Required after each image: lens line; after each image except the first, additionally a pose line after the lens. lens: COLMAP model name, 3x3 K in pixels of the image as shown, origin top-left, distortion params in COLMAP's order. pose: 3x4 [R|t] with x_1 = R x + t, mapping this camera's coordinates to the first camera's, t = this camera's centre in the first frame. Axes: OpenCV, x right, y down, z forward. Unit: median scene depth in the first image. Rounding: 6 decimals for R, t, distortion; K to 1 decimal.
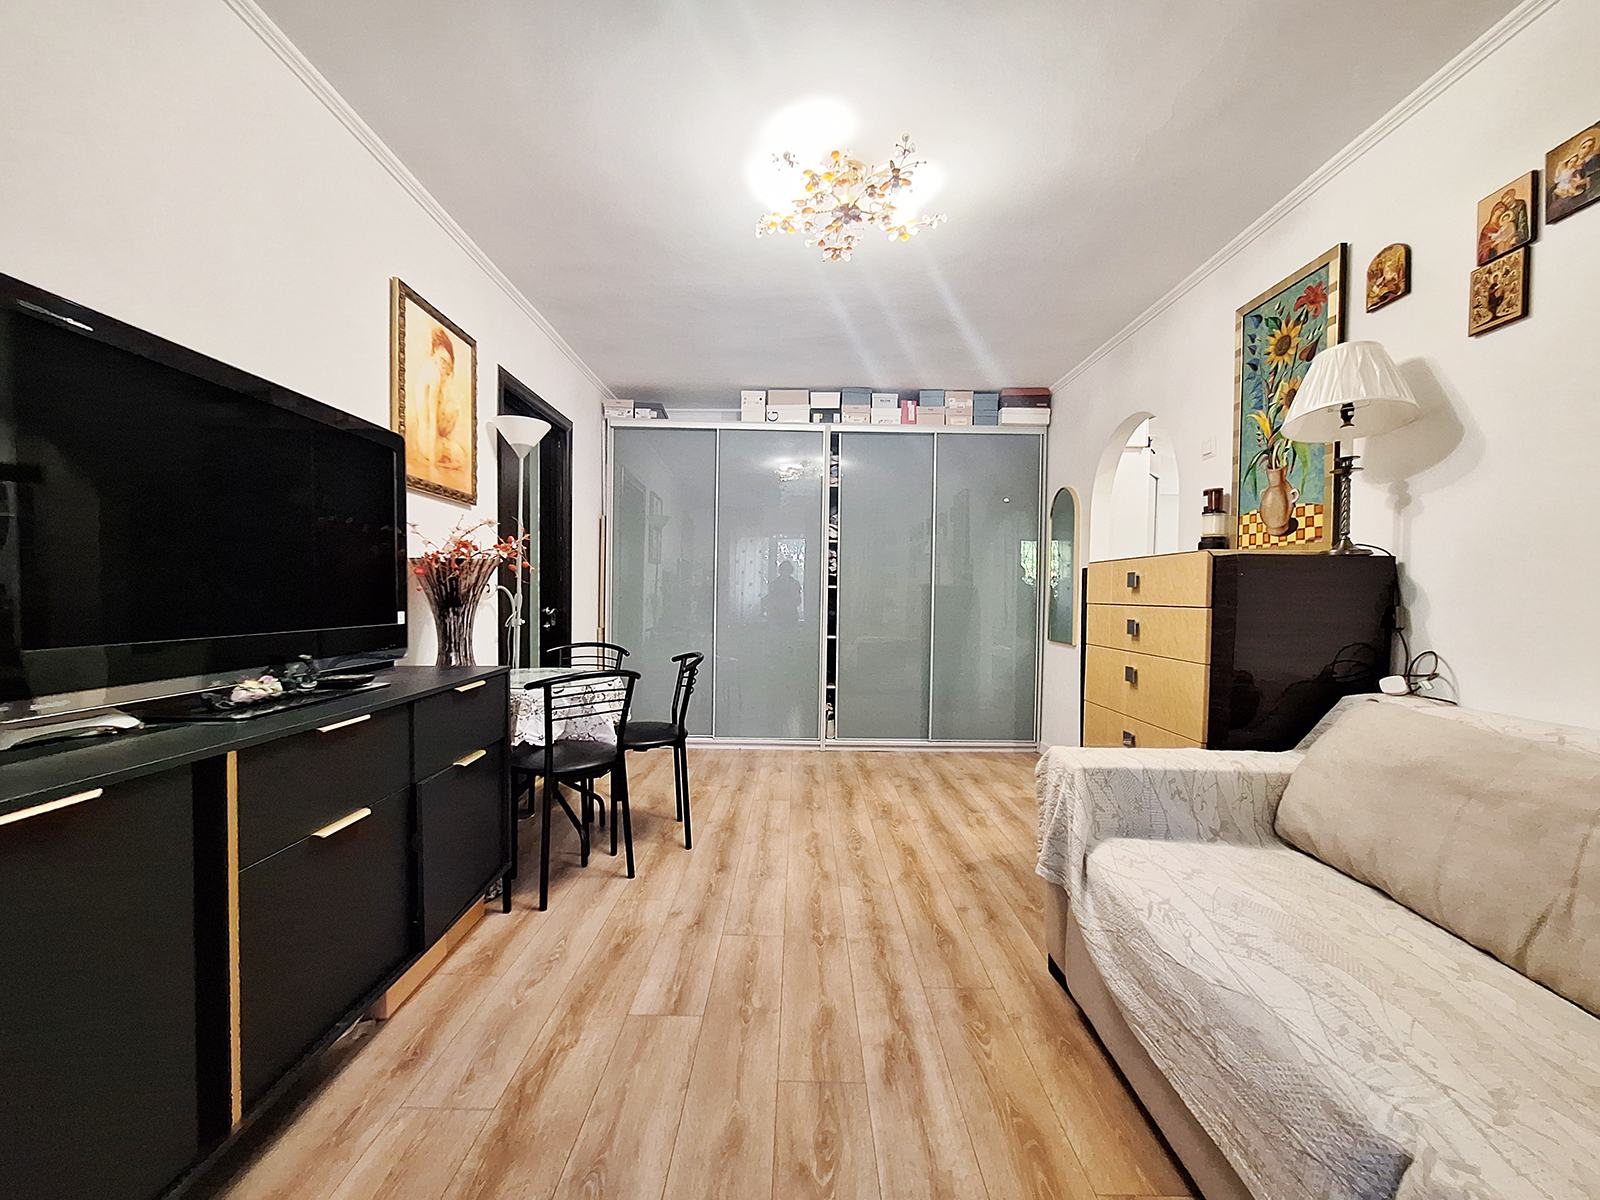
lens RADIAL K [[633.7, 0, 797.2], [0, 633.7, 602.8], [0, 0, 1]] dist [-0.000781, 0.000013]
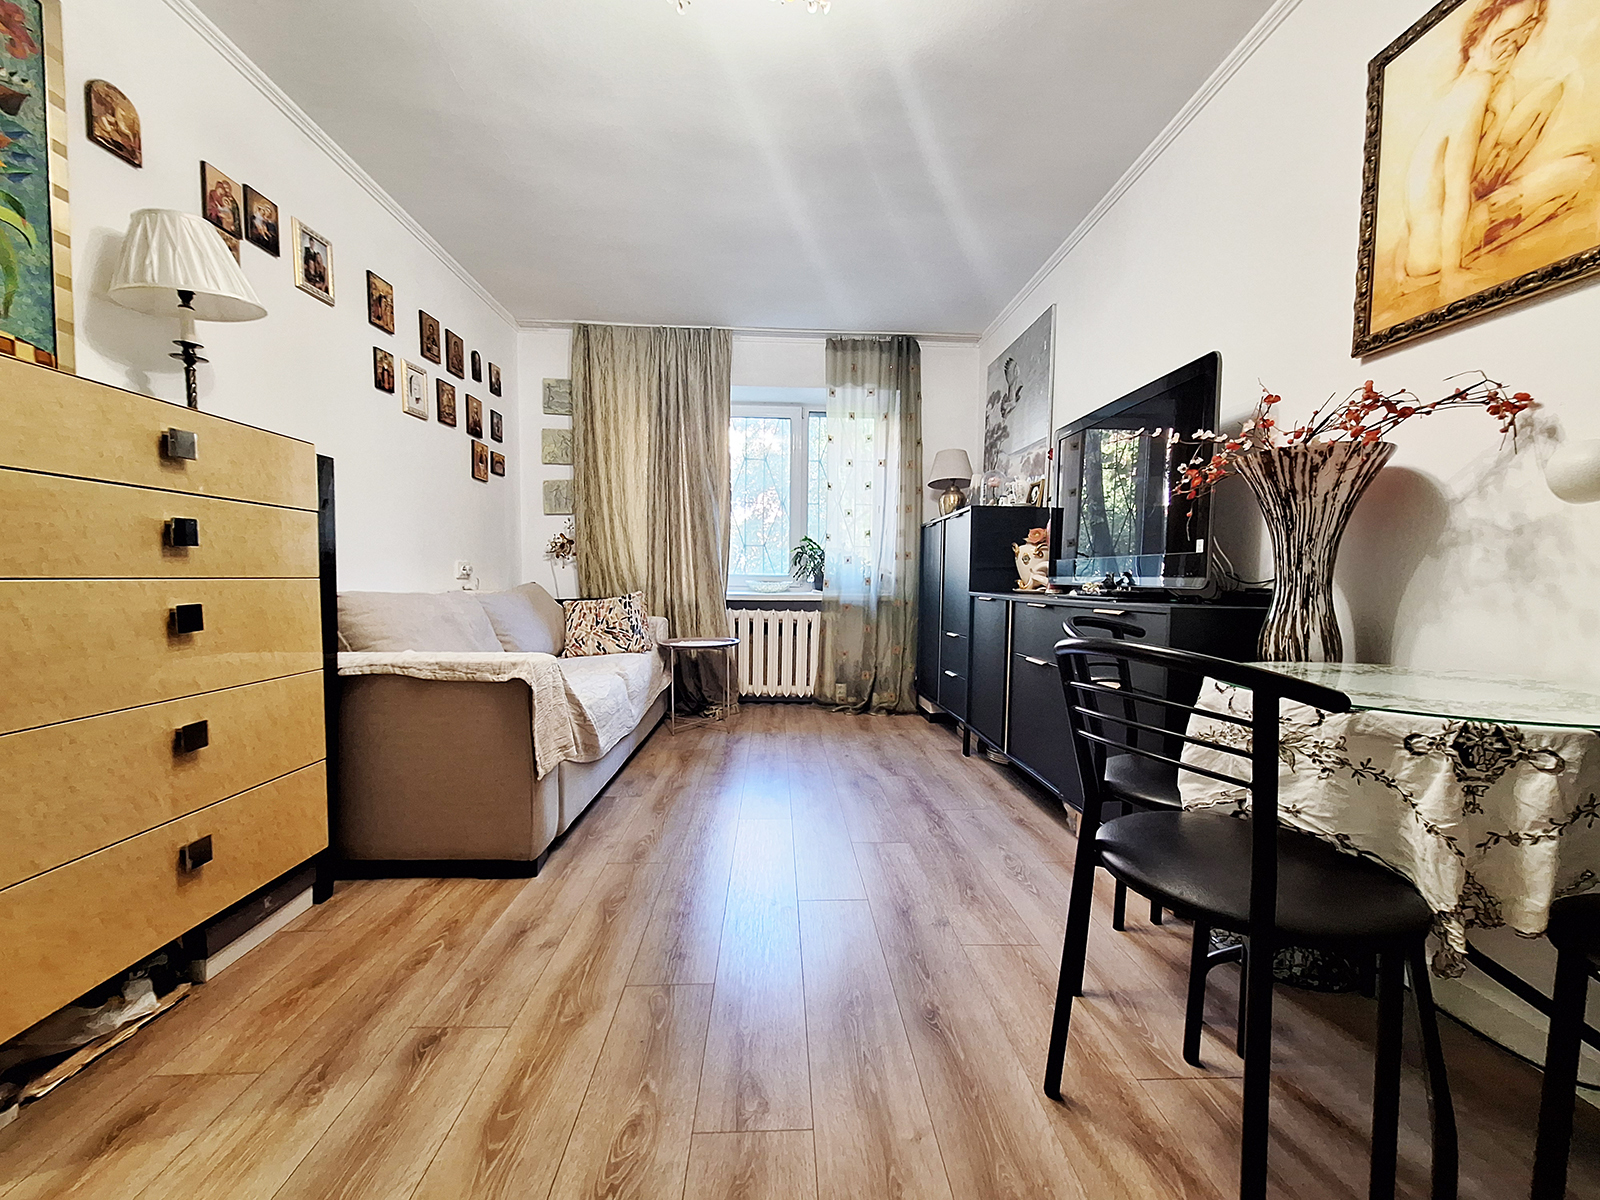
lens RADIAL K [[633.7, 0, 802.2], [0, 633.7, 613.5], [0, 0, 1]] dist [-0.000781, 0.000013]
pose [[-0.998679, -0.019082, -0.047715, 0.022829], [-0.022573, 0.997023, 0.073733, 0.065515], [0.046166, 0.074712, -0.996136, 1.855610]]
